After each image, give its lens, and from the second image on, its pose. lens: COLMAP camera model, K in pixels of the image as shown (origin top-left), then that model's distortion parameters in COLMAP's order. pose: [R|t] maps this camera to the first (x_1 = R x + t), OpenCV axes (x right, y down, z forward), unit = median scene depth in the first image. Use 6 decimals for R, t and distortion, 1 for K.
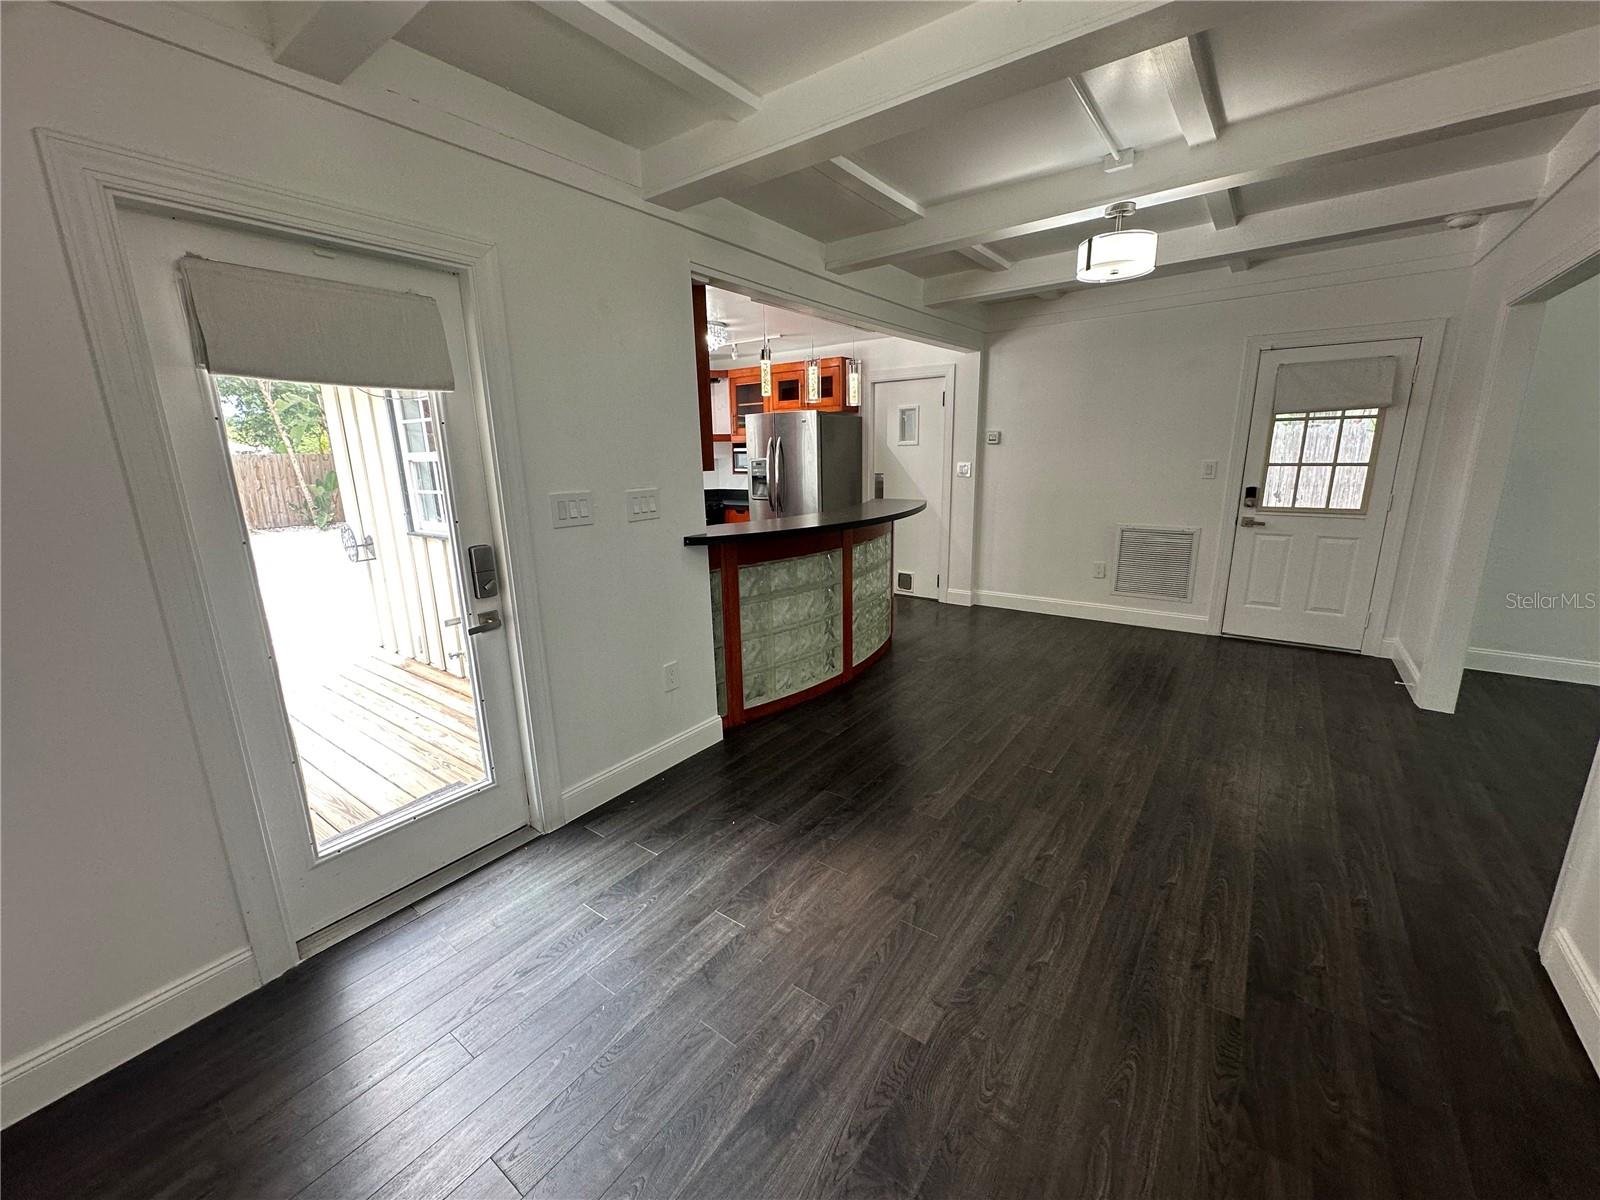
lens RADIAL K [[637.3, 0, 797.1], [0, 637.3, 599.2], [0, 0, 1]] dist [-0.003899, 0.000490]
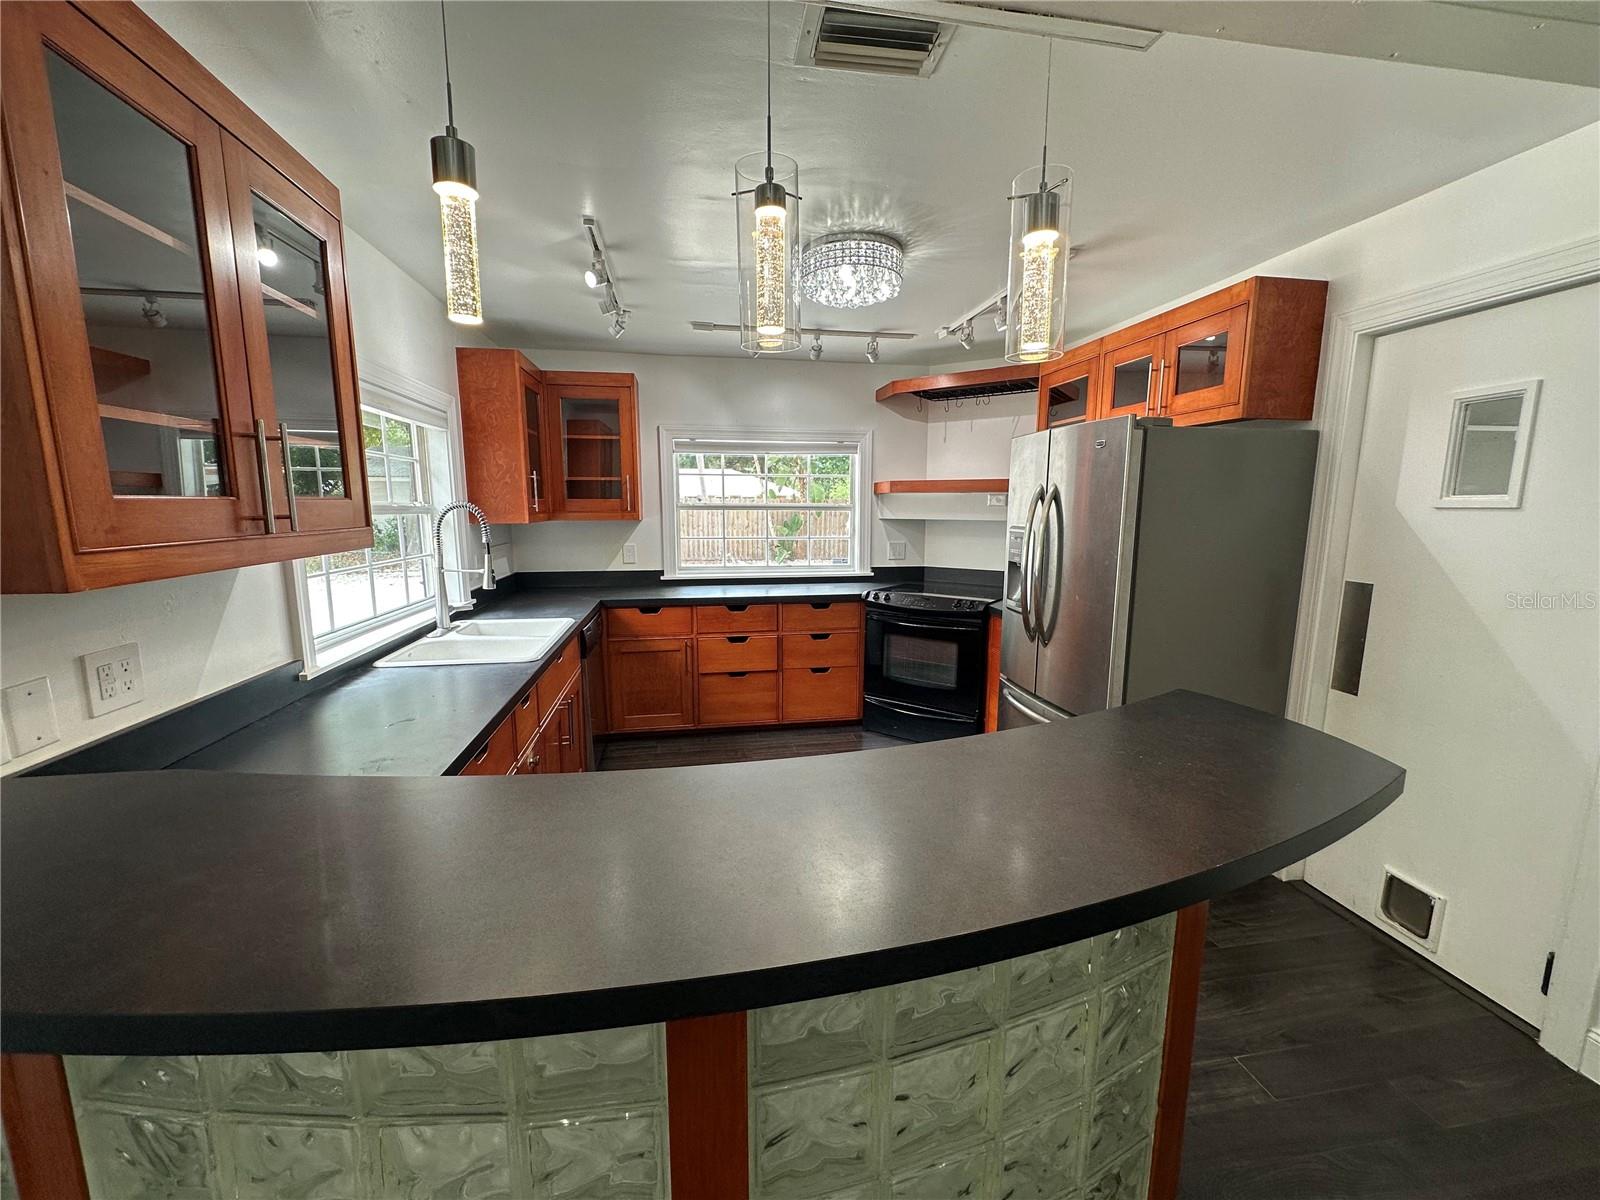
lens RADIAL K [[637.3, 0, 803.2], [0, 637.3, 601.8], [0, 0, 1]] dist [-0.003899, 0.000490]
pose [[0.724546, 0.127250, -0.677378, 0.246584], [-0.175250, 0.984521, -0.002505, -0.220314], [0.666574, 0.120526, 0.735631, 0.886668]]
